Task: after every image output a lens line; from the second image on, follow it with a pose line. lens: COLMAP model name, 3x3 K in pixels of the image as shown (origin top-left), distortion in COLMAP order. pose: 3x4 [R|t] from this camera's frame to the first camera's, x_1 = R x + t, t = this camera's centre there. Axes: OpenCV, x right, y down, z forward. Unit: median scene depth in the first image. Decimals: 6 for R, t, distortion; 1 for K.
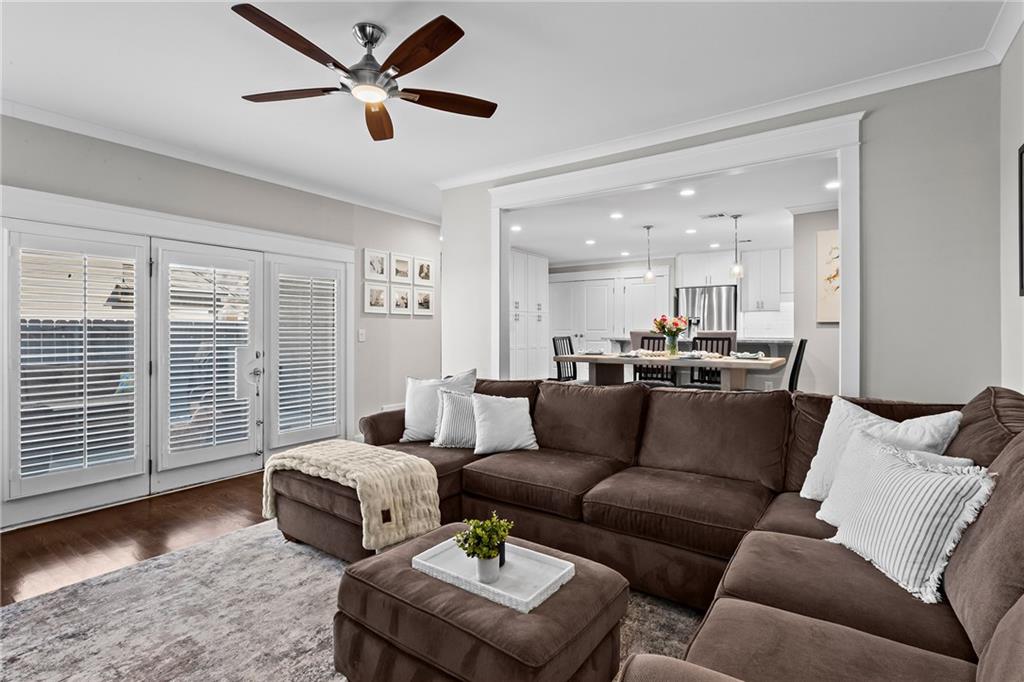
lens RADIAL K [[492.0, 0, 501.1], [0, 492.0, 338.4], [0, 0, 1]] dist [-0.000735, 0.002884]
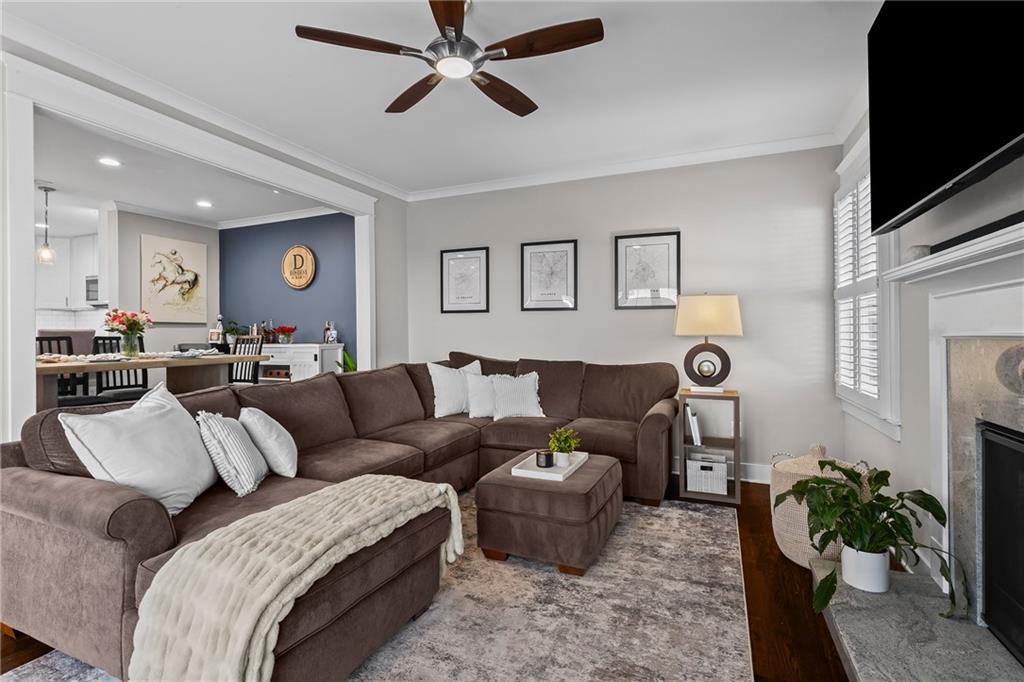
lens RADIAL K [[492.0, 0, 510.2], [0, 492.0, 334.0], [0, 0, 1]] dist [-0.000735, 0.002884]
pose [[-0.209703, -0.000027, 0.977765, -0.466576], [0.021540, 0.999757, 0.004647, 0.003266], [-0.977528, 0.022035, -0.209652, 0.425198]]
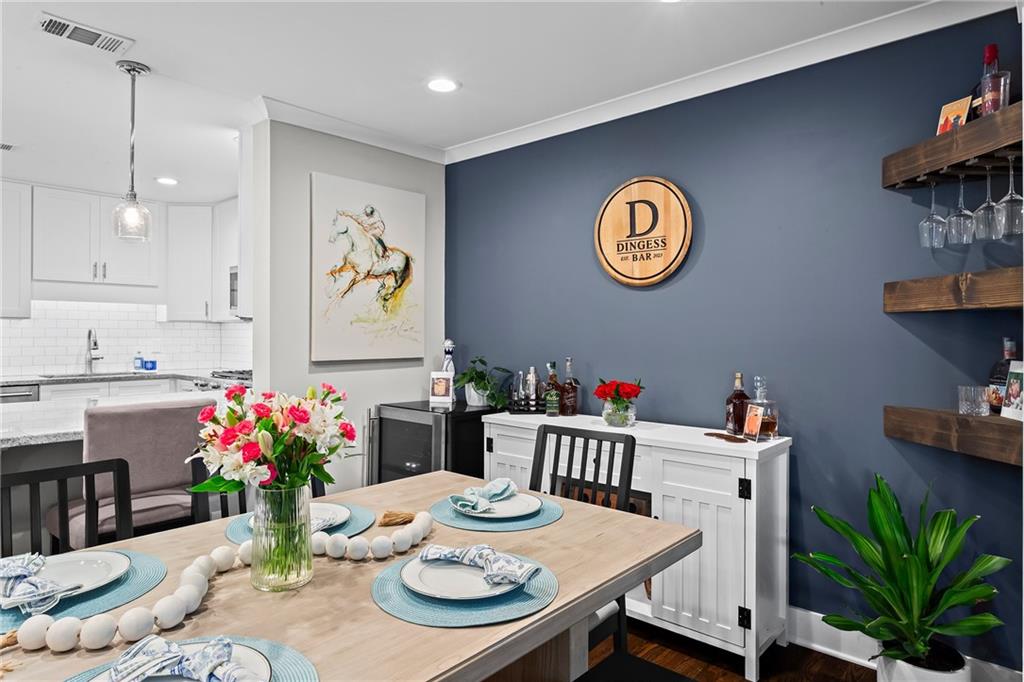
lens RADIAL K [[605.9, 0, 510.8], [0, 605.9, 334.9], [0, 0, 1]] dist [-0.000918, 0.003080]
pose [[0.101971, -0.007650, 0.994758, 0.075836], [0.010964, 0.999918, 0.006565, -0.054926], [-0.994727, 0.010237, 0.102047, 0.680638]]
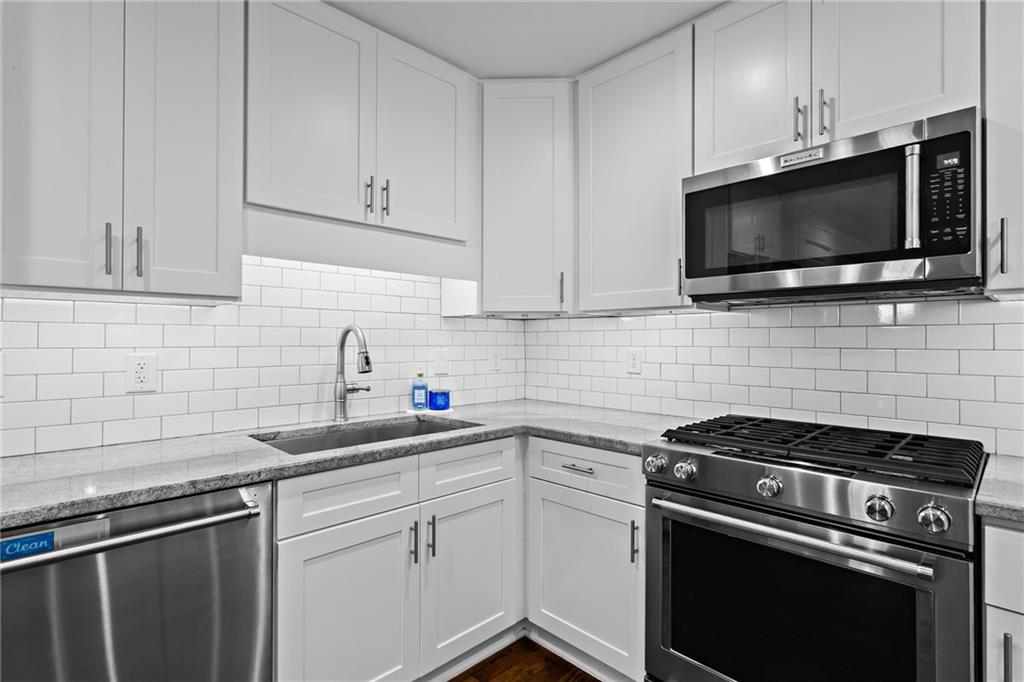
lens RADIAL K [[492.0, 0, 504.8], [0, 492.0, 341.5], [0, 0, 1]] dist [-0.000735, 0.002884]
pose [[0.184335, -0.005172, 0.982850, 0.553533], [0.013265, 0.999908, 0.002774, -0.054867], [-0.982774, 0.012526, 0.184387, 1.183734]]
